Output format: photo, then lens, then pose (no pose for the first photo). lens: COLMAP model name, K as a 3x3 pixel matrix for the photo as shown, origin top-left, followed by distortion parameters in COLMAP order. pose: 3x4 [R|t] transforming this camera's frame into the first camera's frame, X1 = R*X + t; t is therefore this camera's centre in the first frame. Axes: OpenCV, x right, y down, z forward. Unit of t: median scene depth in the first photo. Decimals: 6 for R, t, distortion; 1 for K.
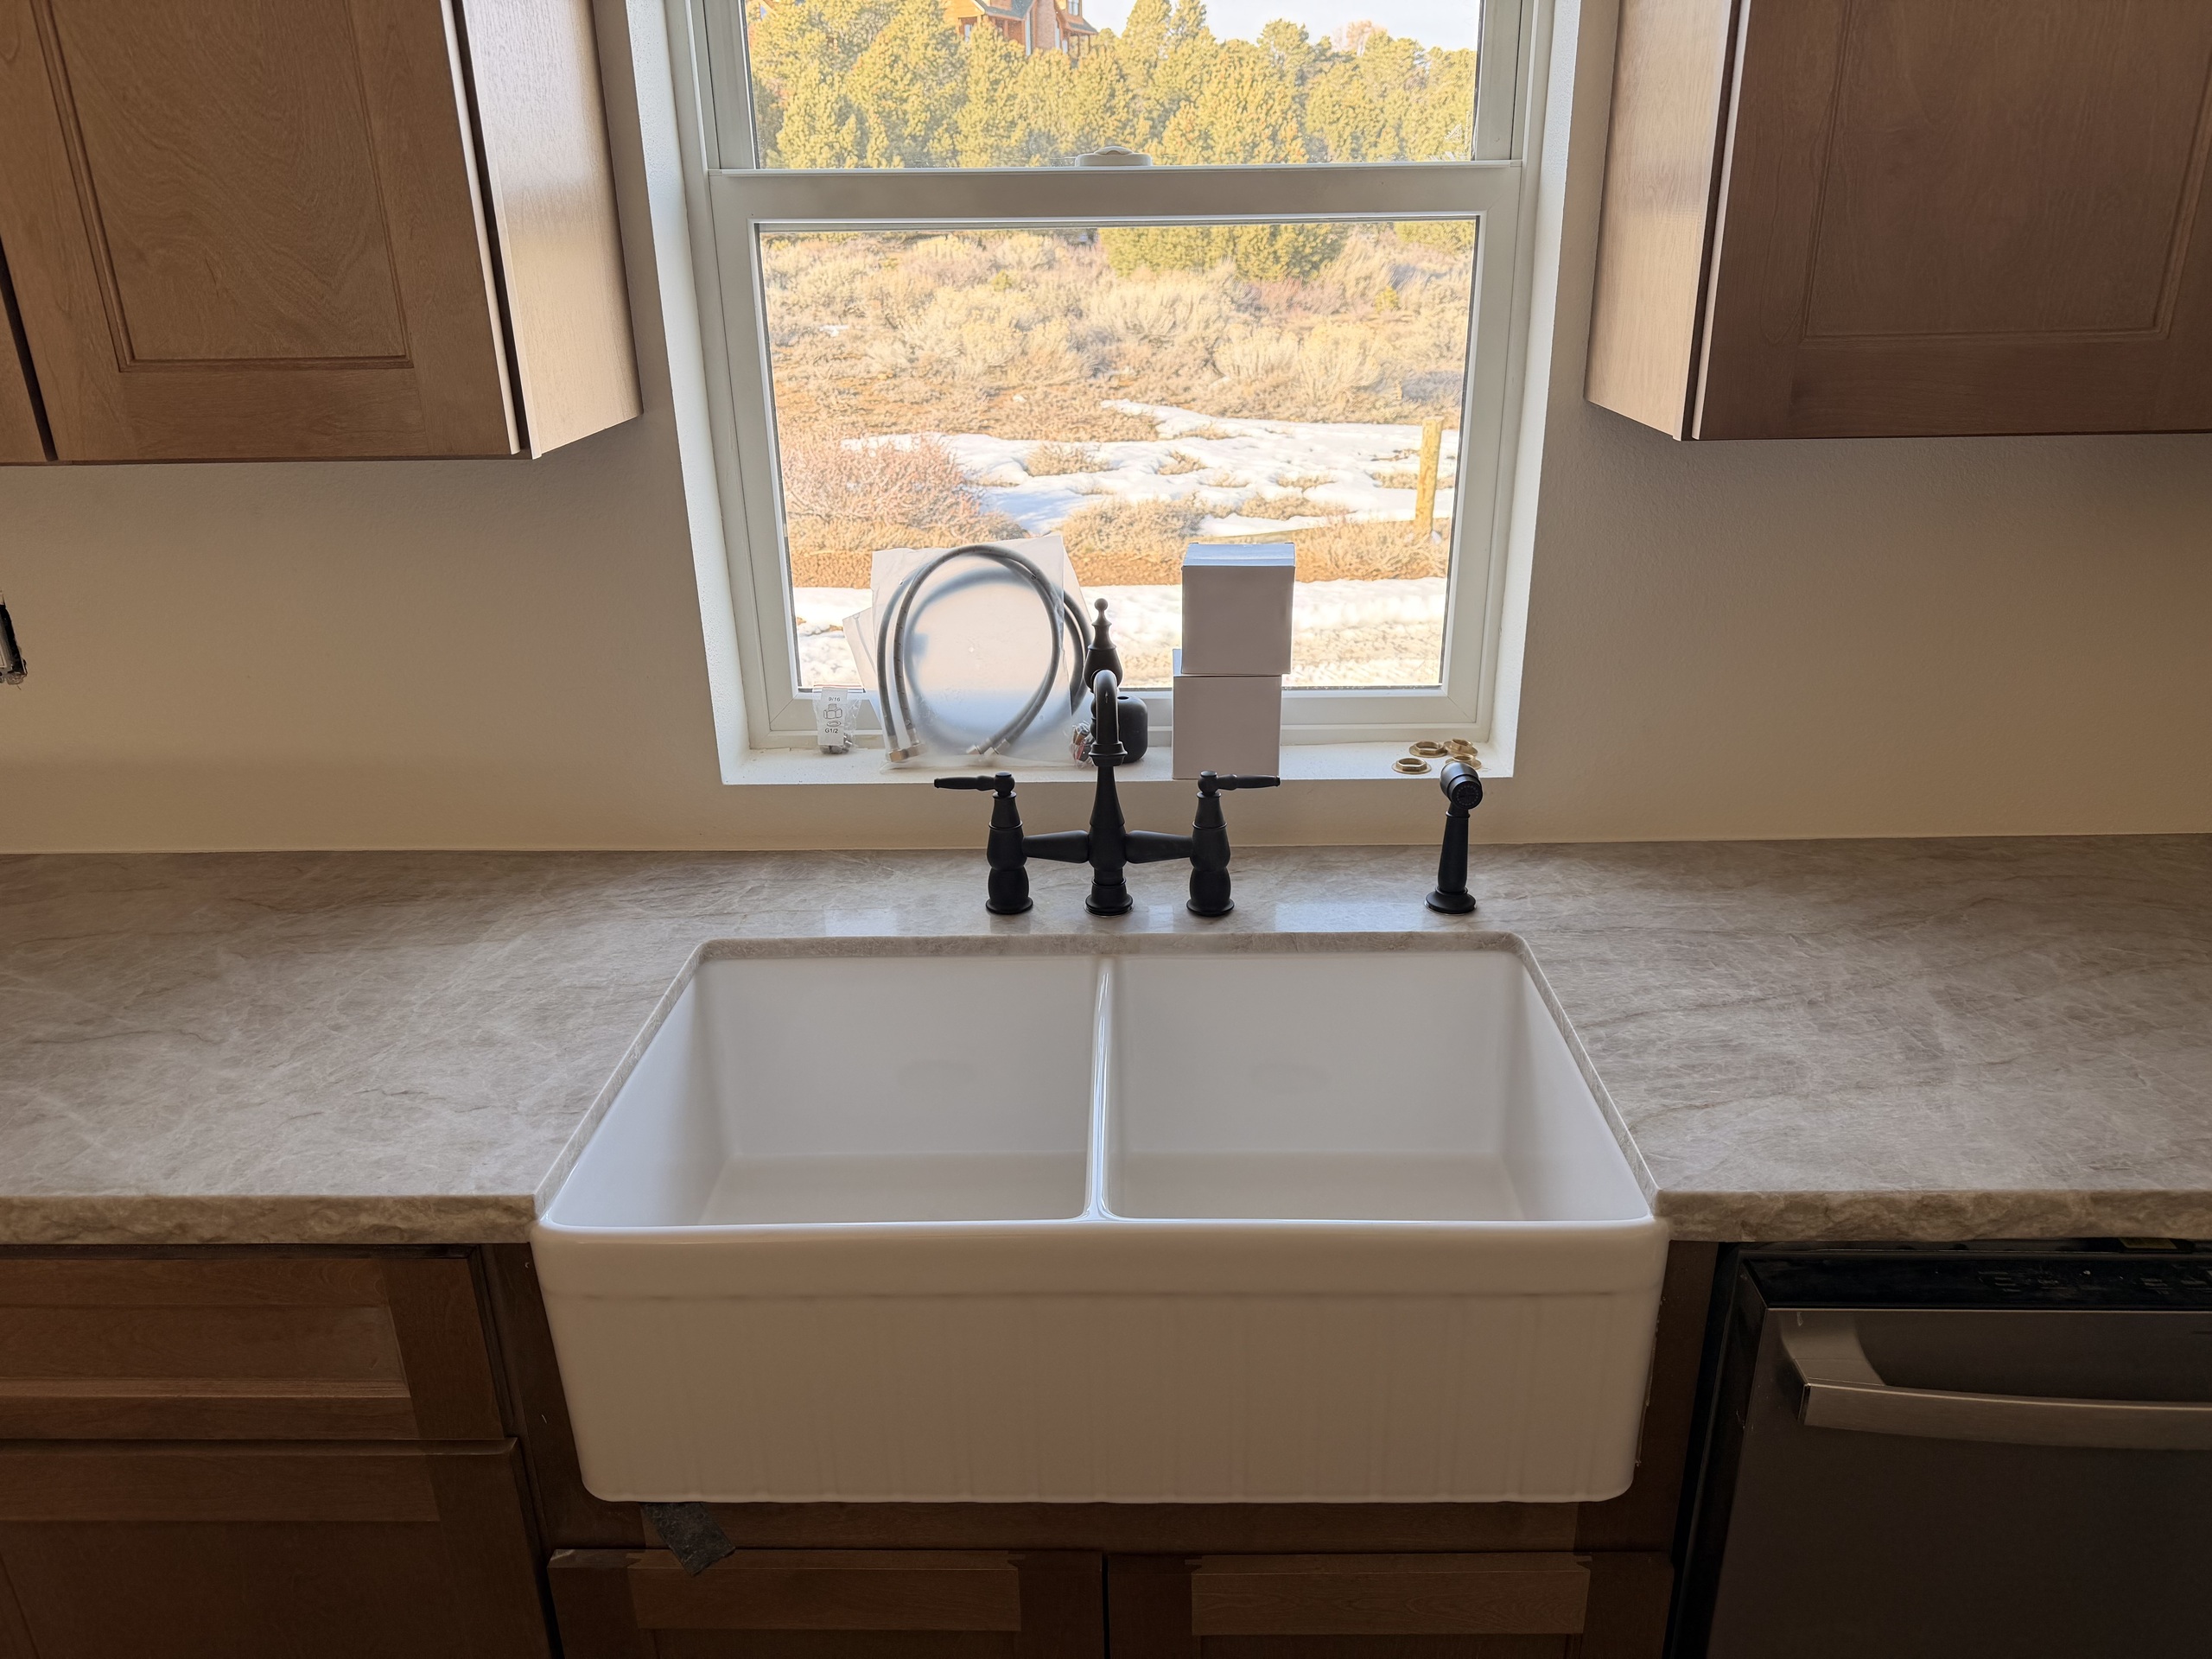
lens RADIAL K [[1554.4, 0, 1106.0], [0, 1554.4, 829.5], [0, 0, 1]] dist [0.122007, -0.178542]
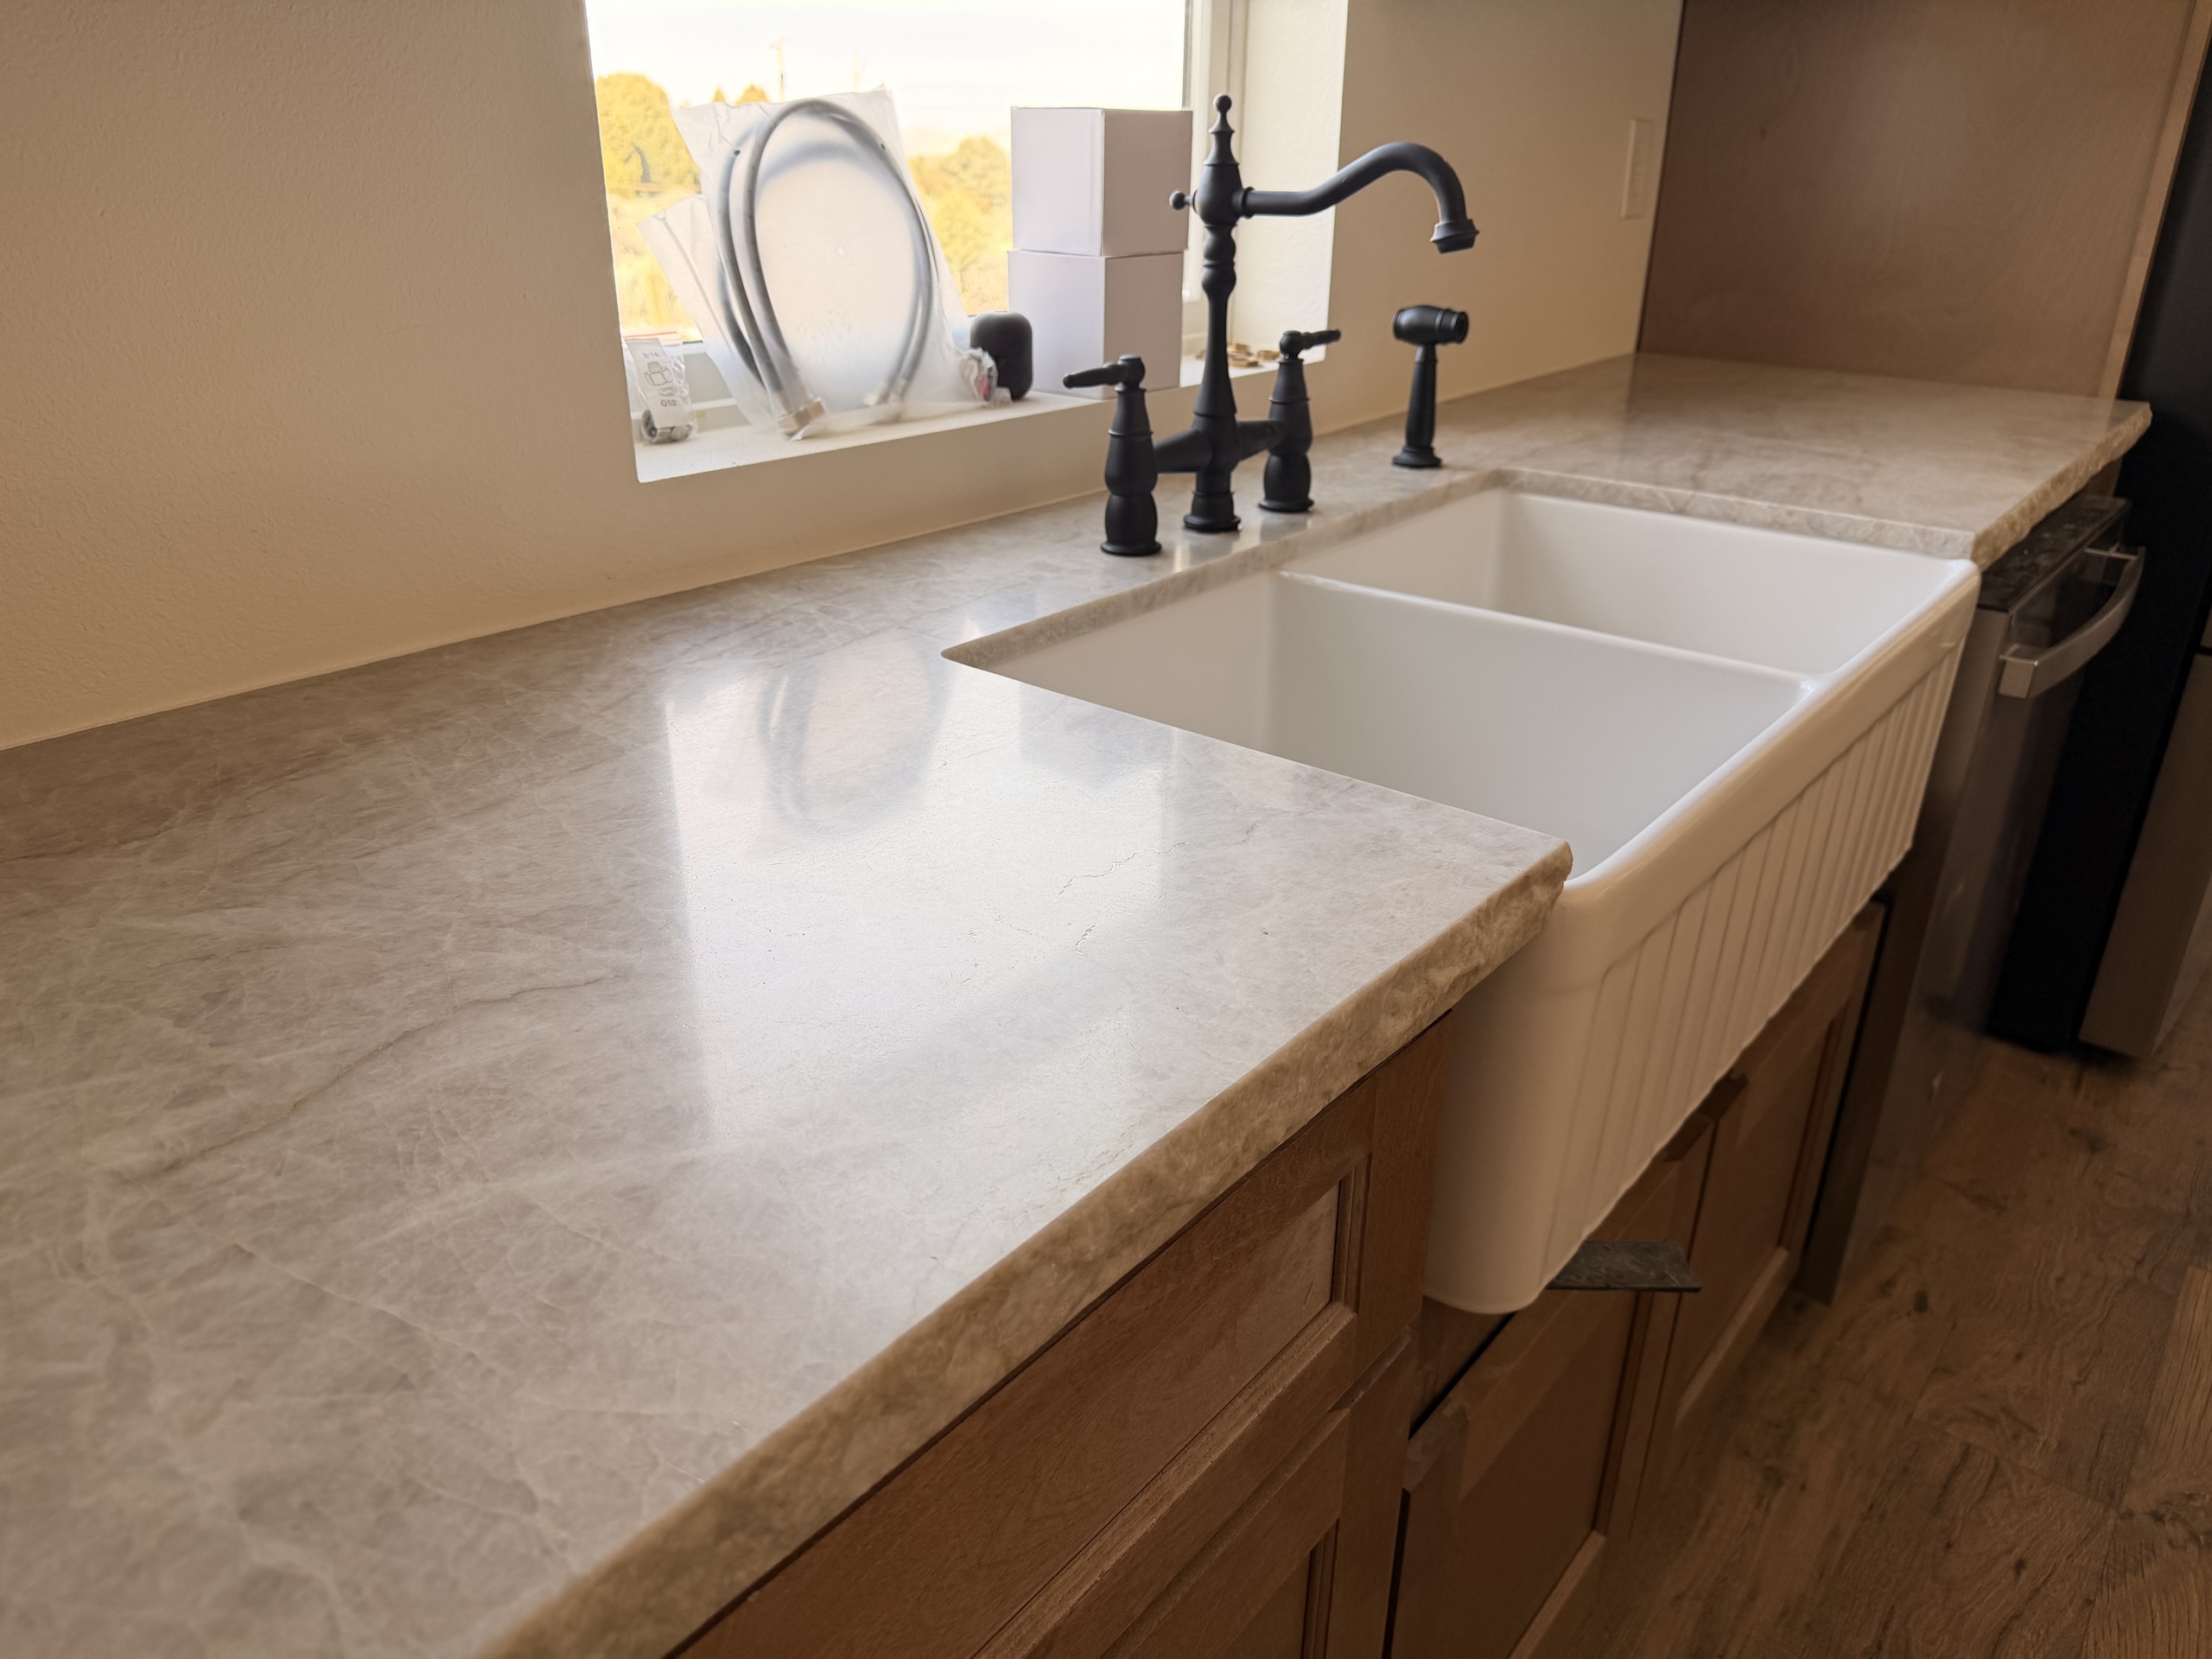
lens RADIAL K [[1554.4, 0, 1106.0], [0, 1554.4, 829.5], [0, 0, 1]] dist [0.122007, -0.178542]
pose [[0.617752, -0.301944, 0.726094, -0.688568], [0.265817, 0.949173, 0.168557, 0.049193], [-0.740084, 0.088882, 0.666615, 0.518572]]
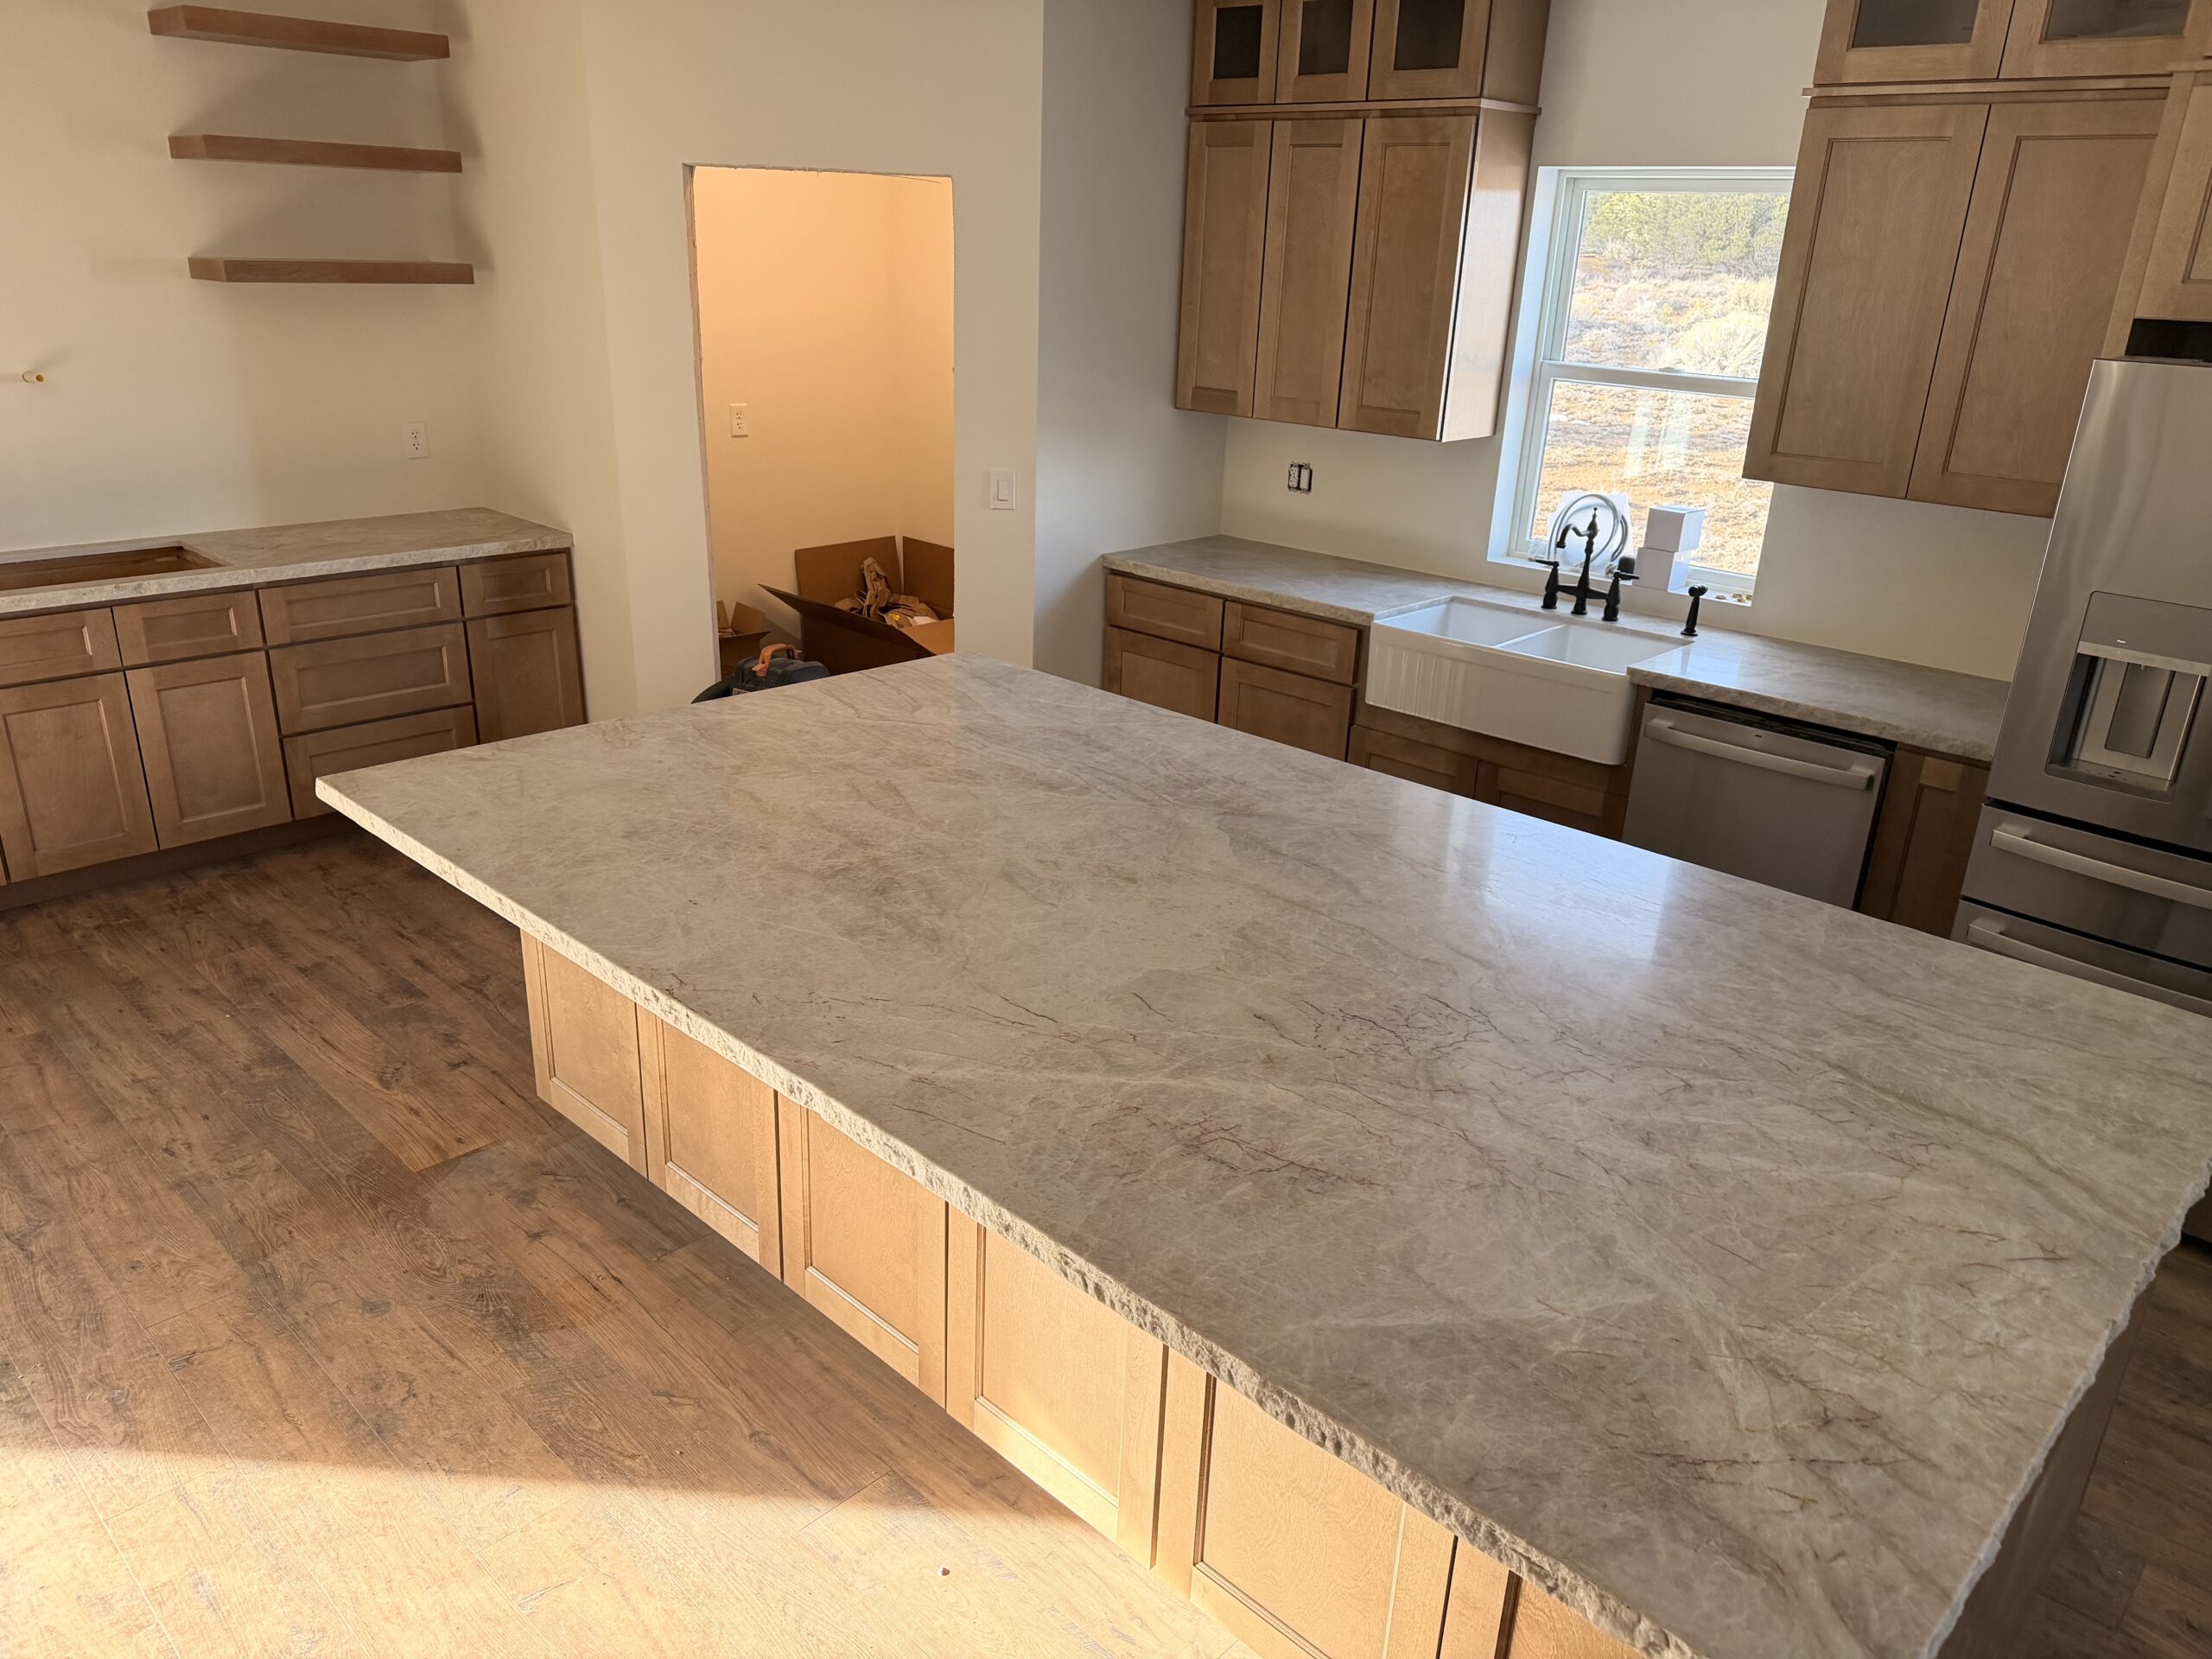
lens RADIAL K [[1554.4, 0, 1106.0], [0, 1554.4, 829.5], [0, 0, 1]] dist [0.122007, -0.178542]
pose [[0.738060, 0.282733, -0.612641, 1.339697], [-0.292205, 0.952346, 0.087481, 0.460667], [0.608180, 0.114451, 0.785505, -1.948000]]
